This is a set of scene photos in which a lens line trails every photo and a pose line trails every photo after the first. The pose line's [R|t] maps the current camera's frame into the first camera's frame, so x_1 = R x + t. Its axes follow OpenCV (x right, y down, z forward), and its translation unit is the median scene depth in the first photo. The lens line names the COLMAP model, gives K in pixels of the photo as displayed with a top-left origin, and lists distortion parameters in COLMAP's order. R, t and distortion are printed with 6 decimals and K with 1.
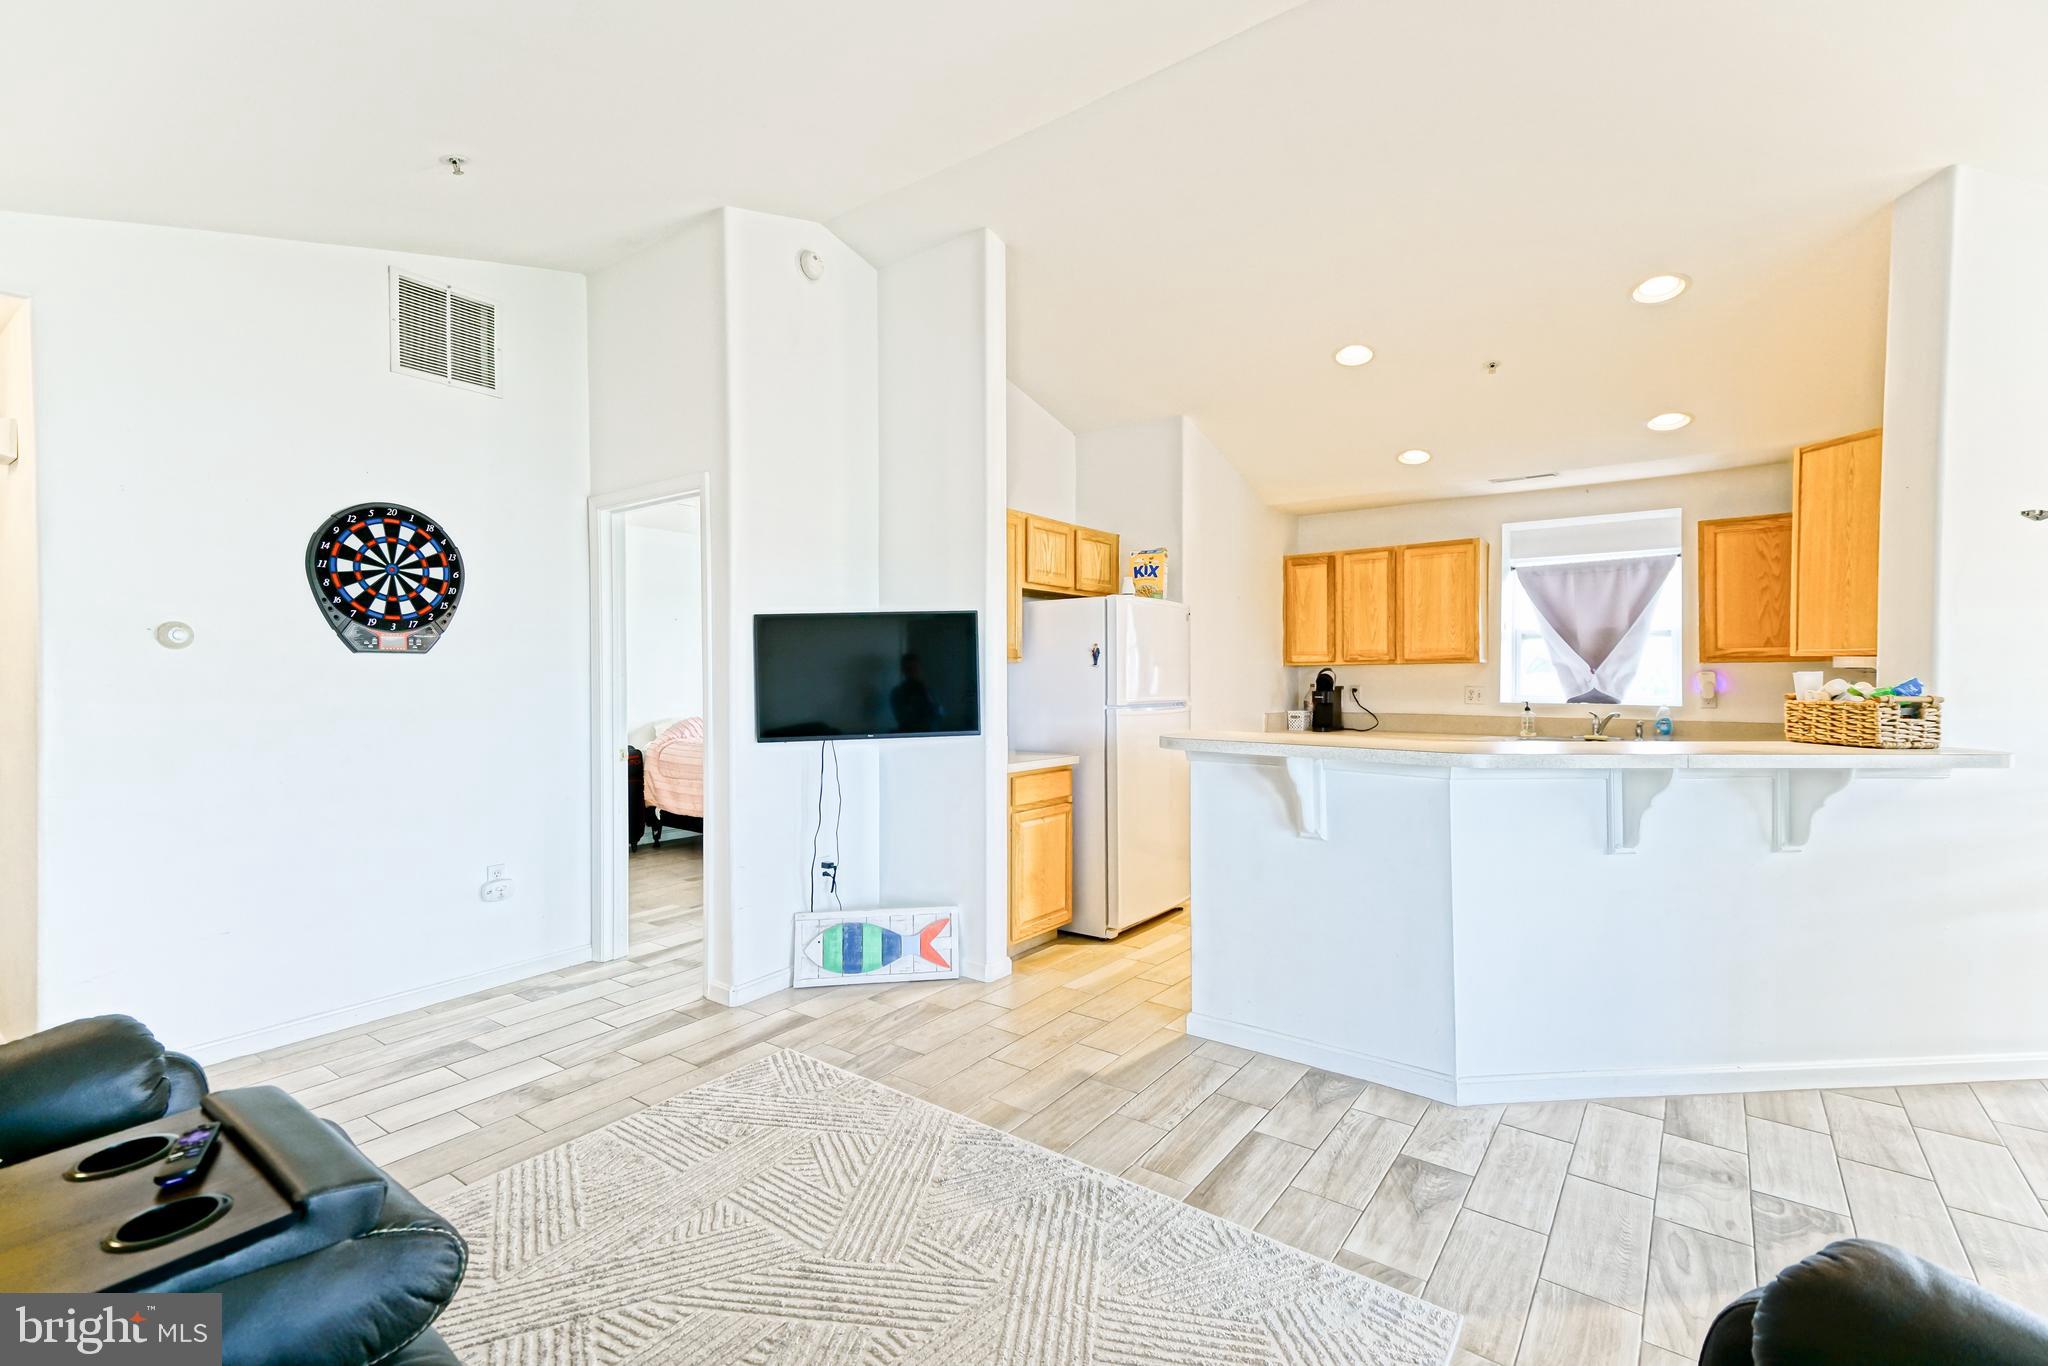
lens RADIAL K [[908.1, 0, 1019.4], [0, 908.1, 680.1], [0, 0, 1]] dist [0.041349, 0.000002]
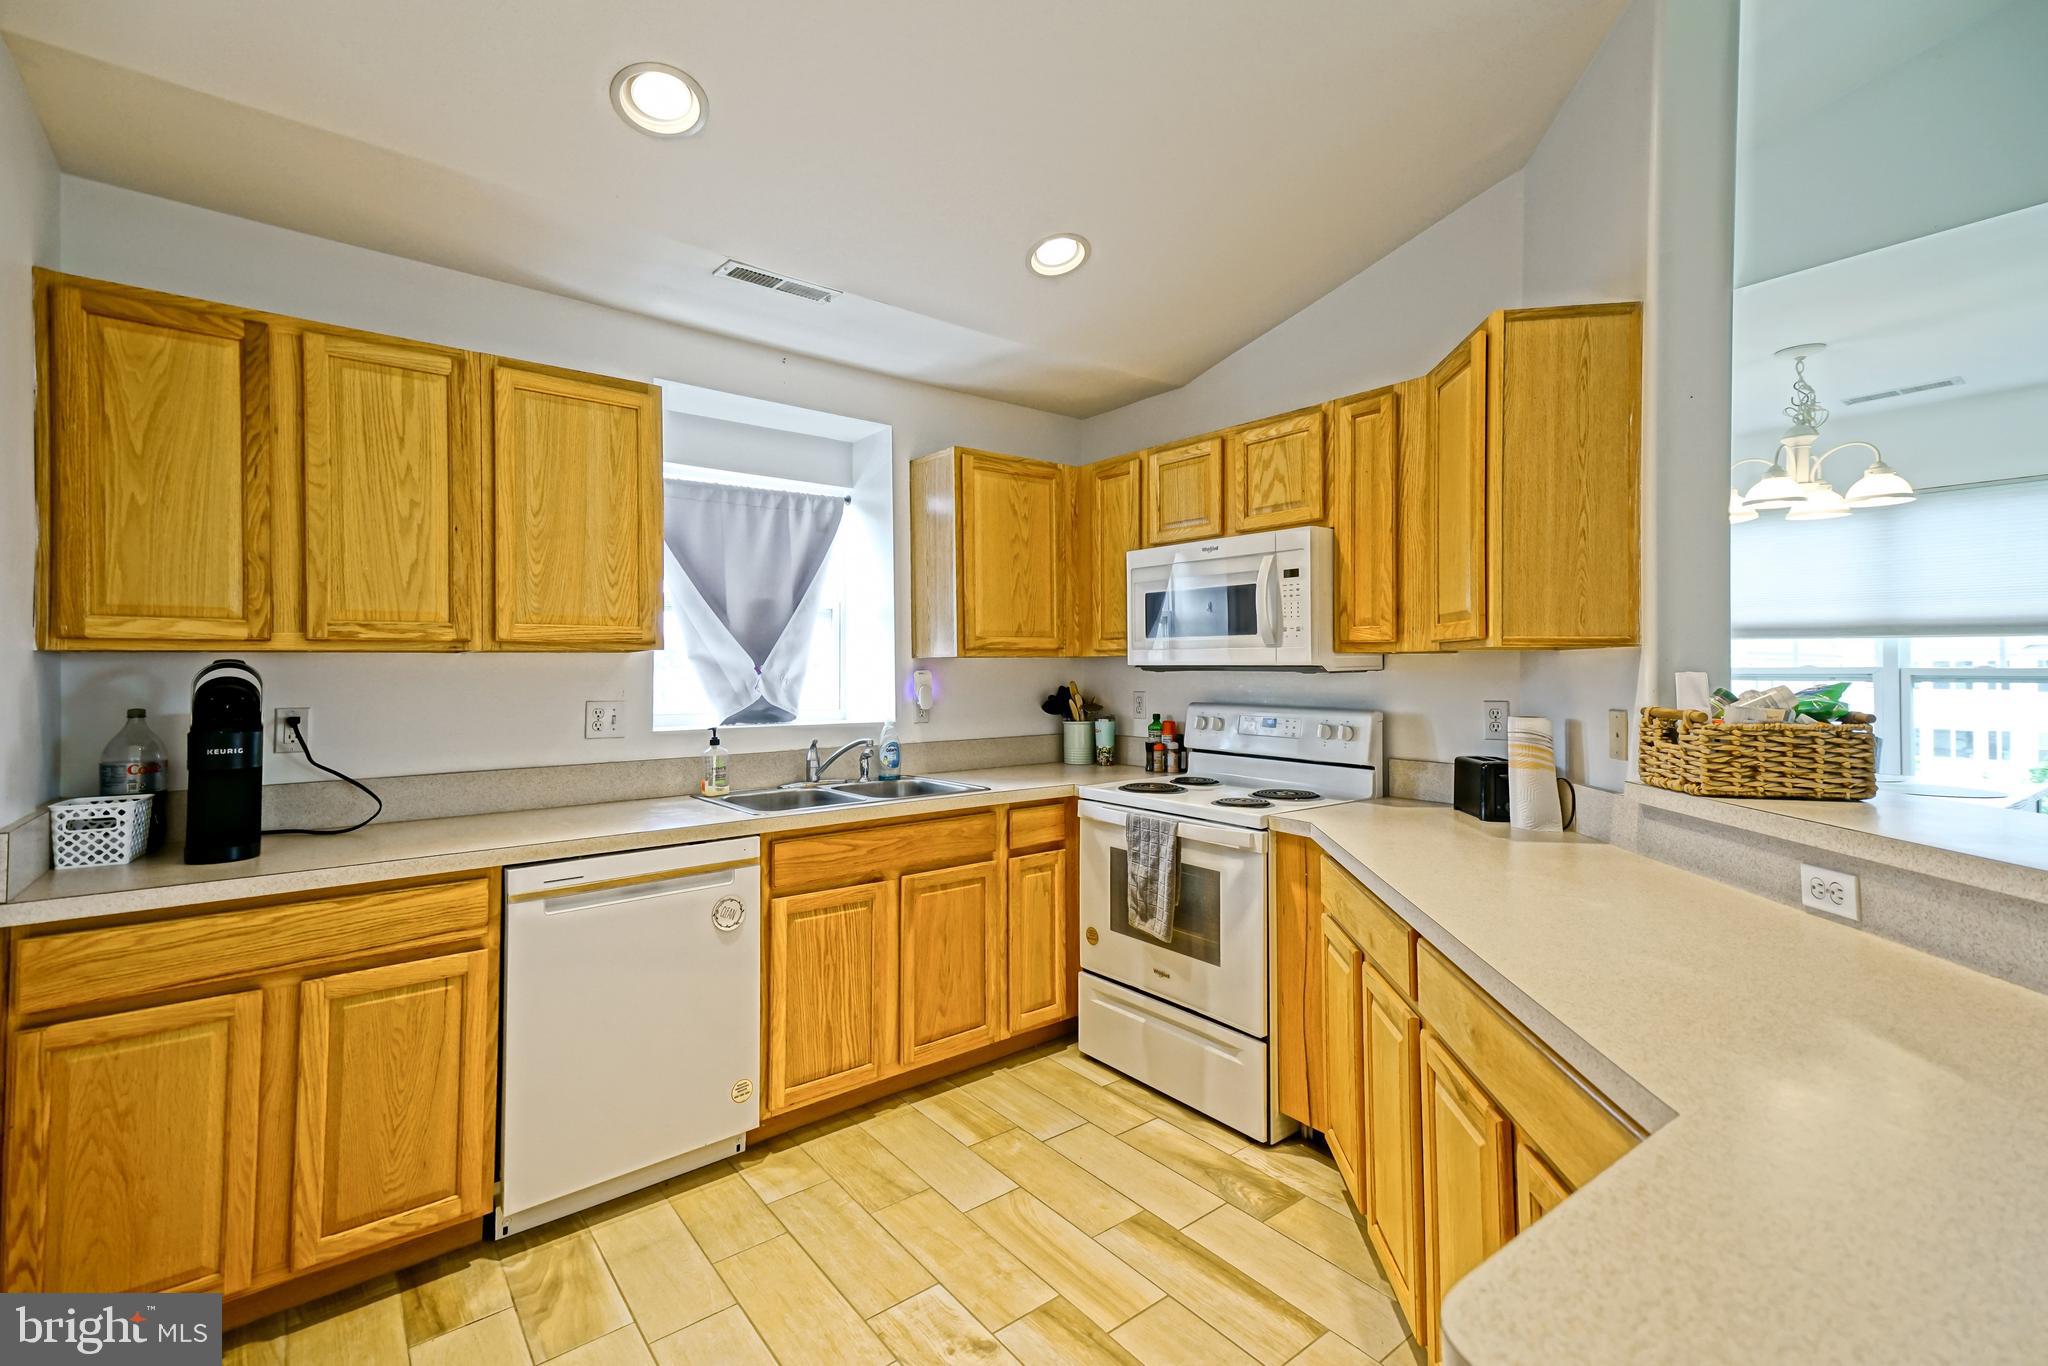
lens RADIAL K [[912.2, 0, 998.3], [0, 912.2, 658.8], [0, 0, 1]] dist [0.041768, 0.000013]
pose [[0.270136, 0.010403, 0.962766, 0.142235], [0.007457, 0.999889, -0.012896, -0.011490], [-0.962793, 0.010663, 0.270028, 1.066037]]
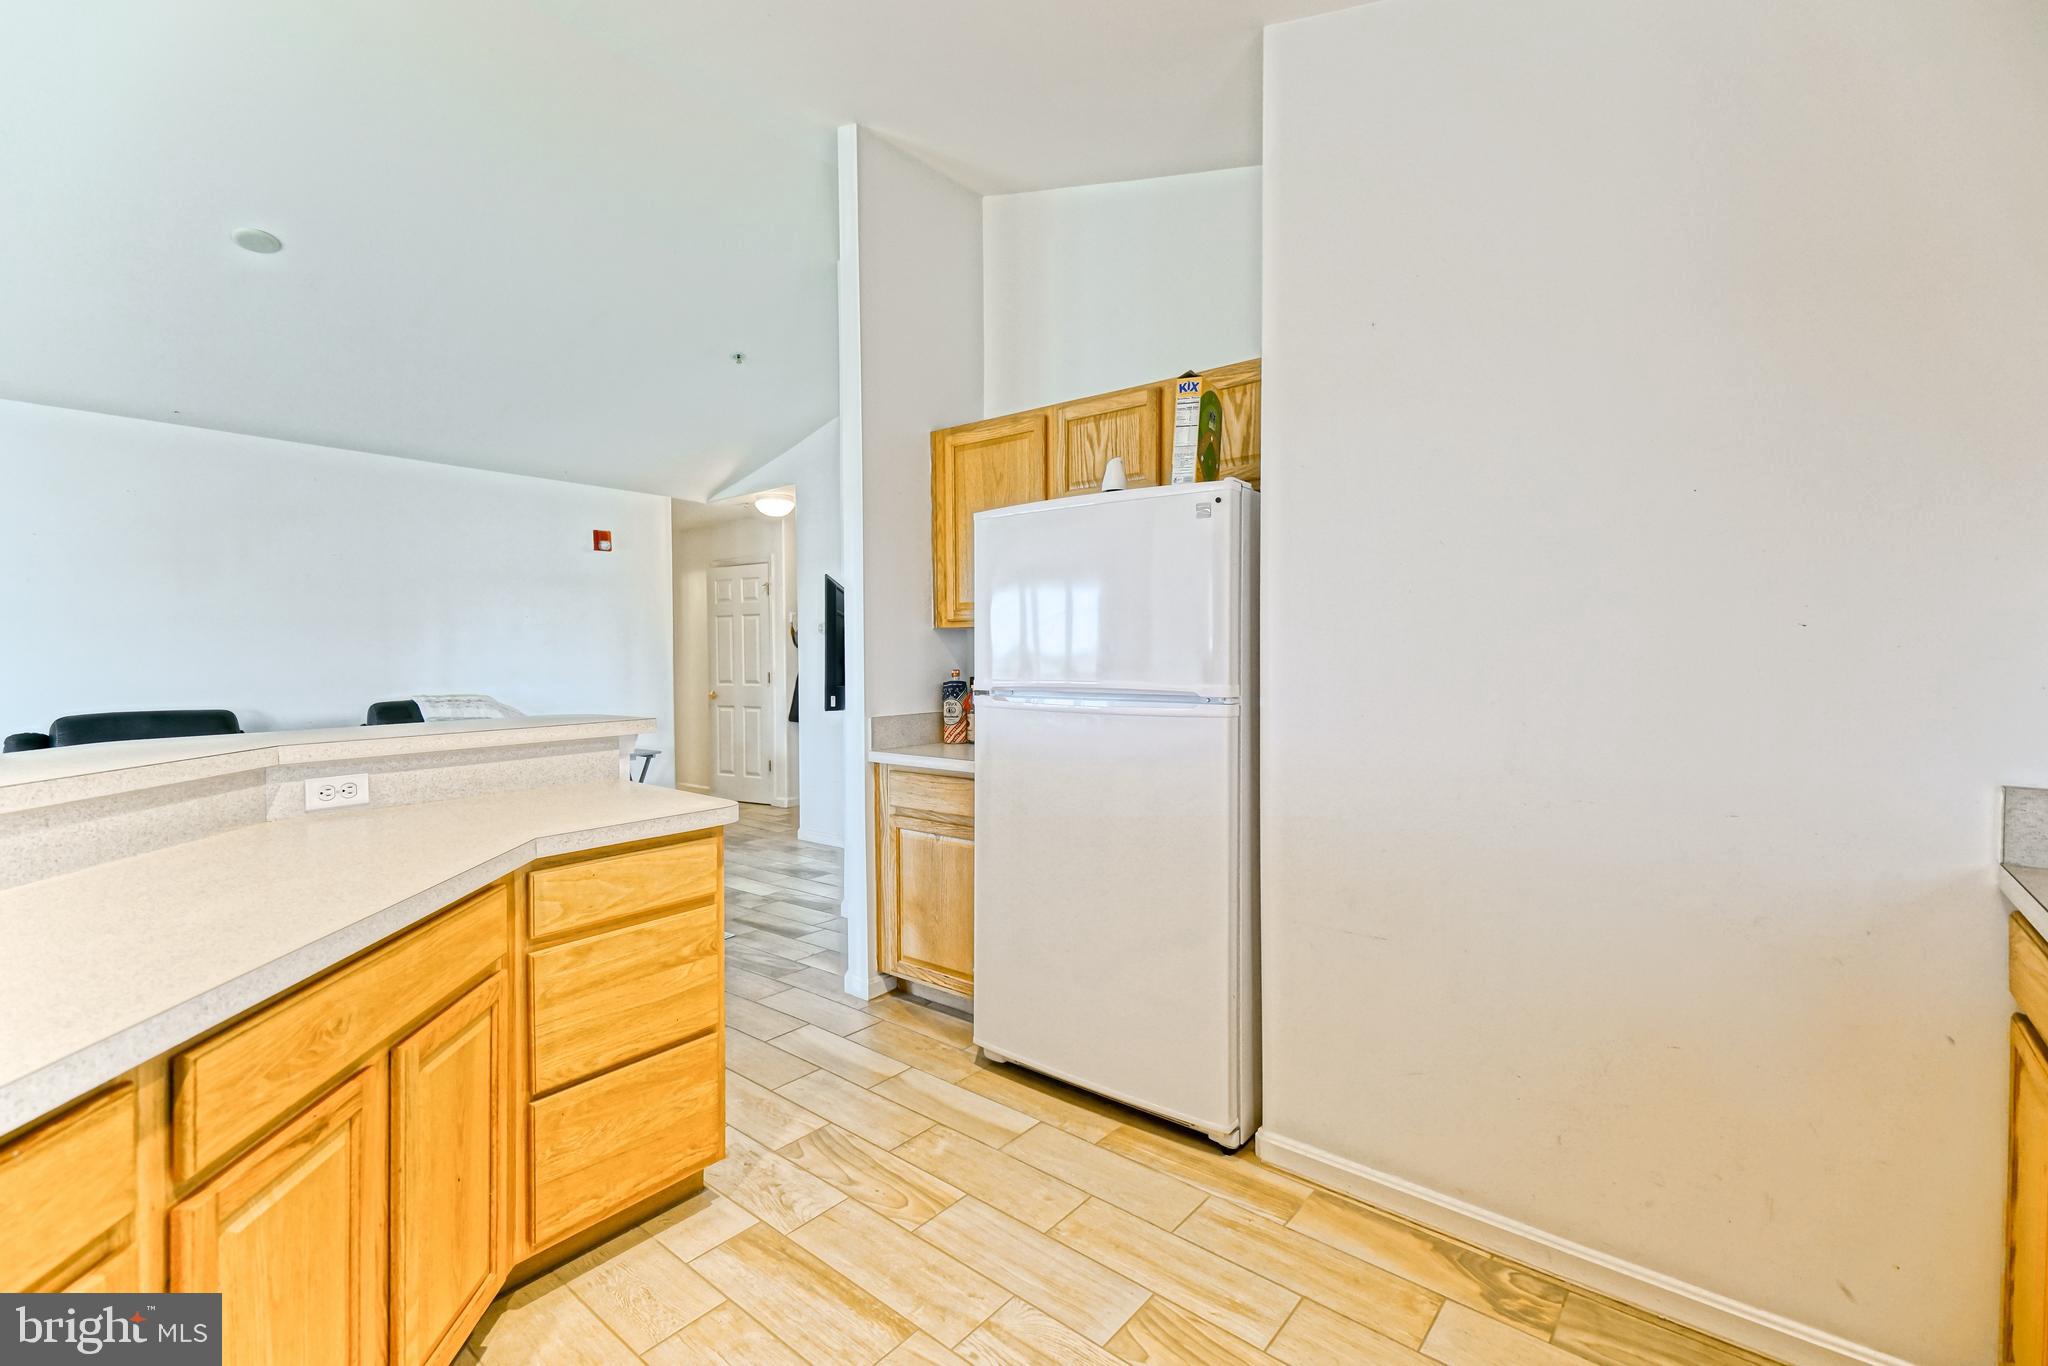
lens RADIAL K [[912.2, 0, 998.3], [0, 912.2, 658.8], [0, 0, 1]] dist [0.041768, 0.000013]
pose [[-0.051053, 0.010271, -0.998643, 0.863874], [0.002570, 0.999945, 0.010153, 0.000529], [0.998693, -0.002048, -0.051077, 1.222933]]
